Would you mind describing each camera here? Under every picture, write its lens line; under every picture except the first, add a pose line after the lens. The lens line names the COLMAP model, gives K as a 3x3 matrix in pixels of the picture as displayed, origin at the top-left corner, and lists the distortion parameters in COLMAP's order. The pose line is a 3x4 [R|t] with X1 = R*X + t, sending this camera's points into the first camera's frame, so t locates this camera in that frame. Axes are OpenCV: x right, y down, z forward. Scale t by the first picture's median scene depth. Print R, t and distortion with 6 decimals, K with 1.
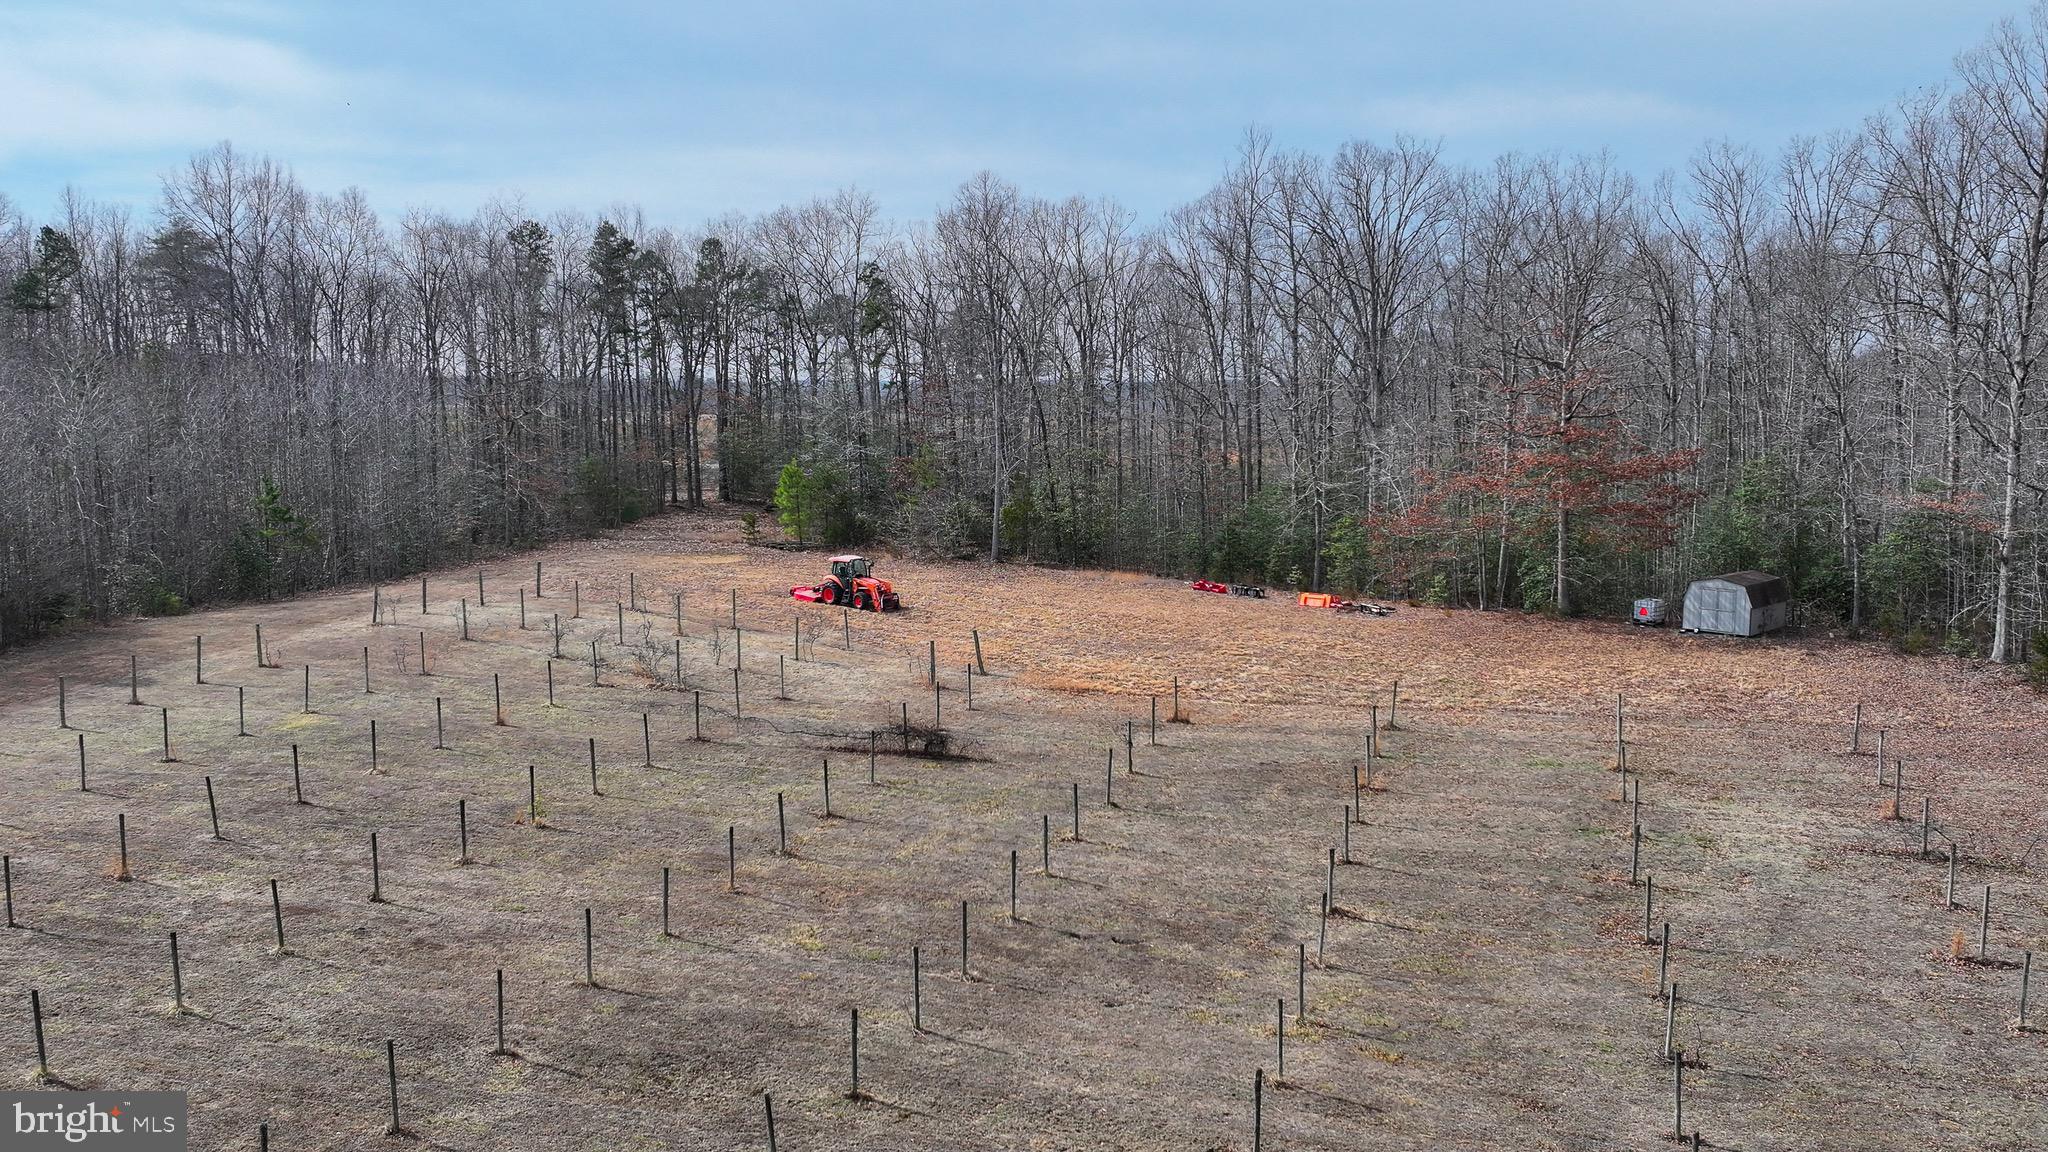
lens RADIAL K [[1665.2, 0, 1026.3], [0, 1665.2, 584.4], [0, 0, 1]] dist [0.009821, -0.014419]
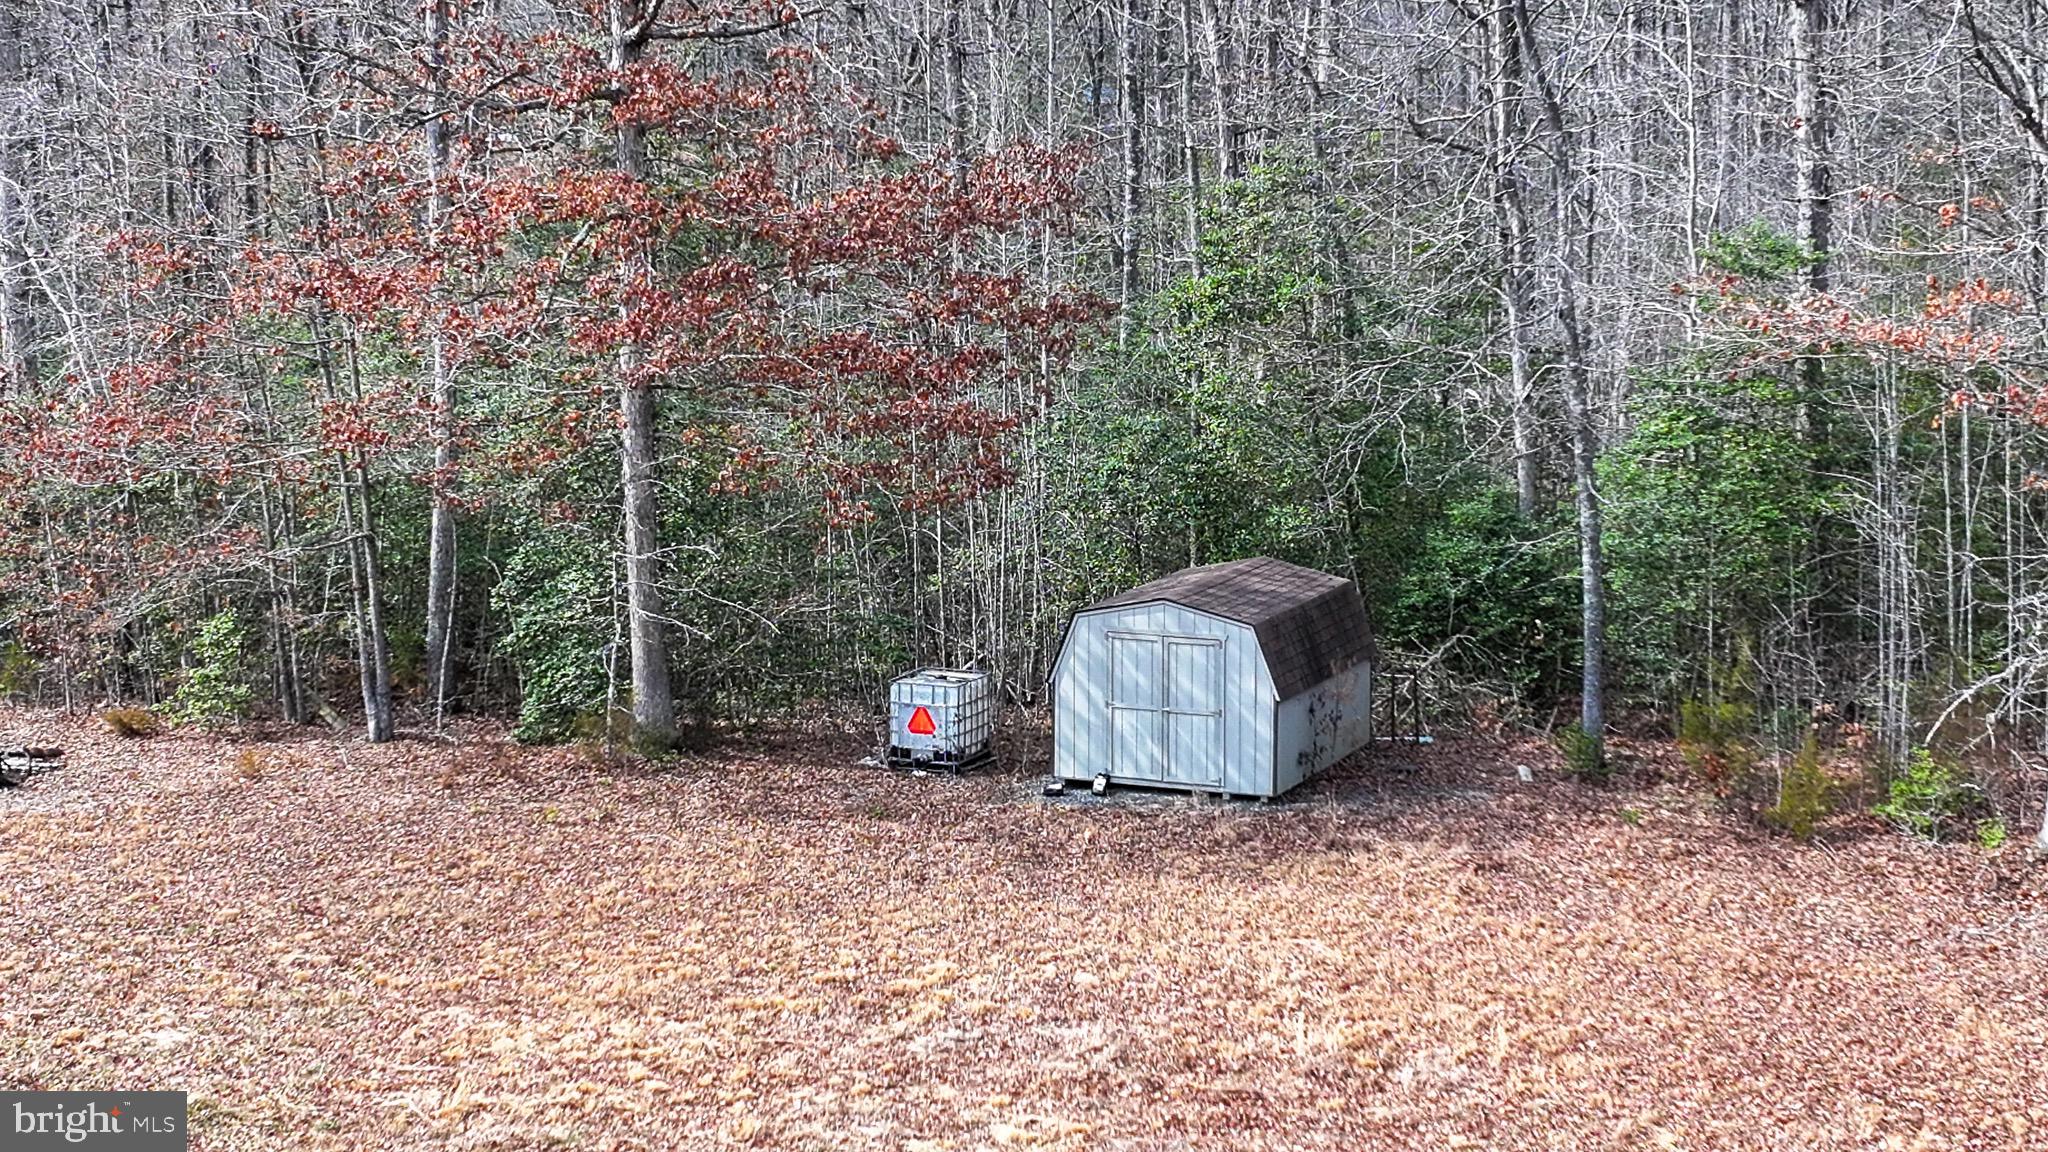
lens RADIAL K [[4099.9, 0, 1030.9], [0, 4099.9, 606.8], [0, 0, 1]] dist [0.018014, -0.101371]
pose [[0.919627, -0.059051, 0.388328, 0.118319], [0.047046, 0.998077, 0.040357, -0.030880], [-0.389965, -0.018844, 0.920637, 0.353329]]
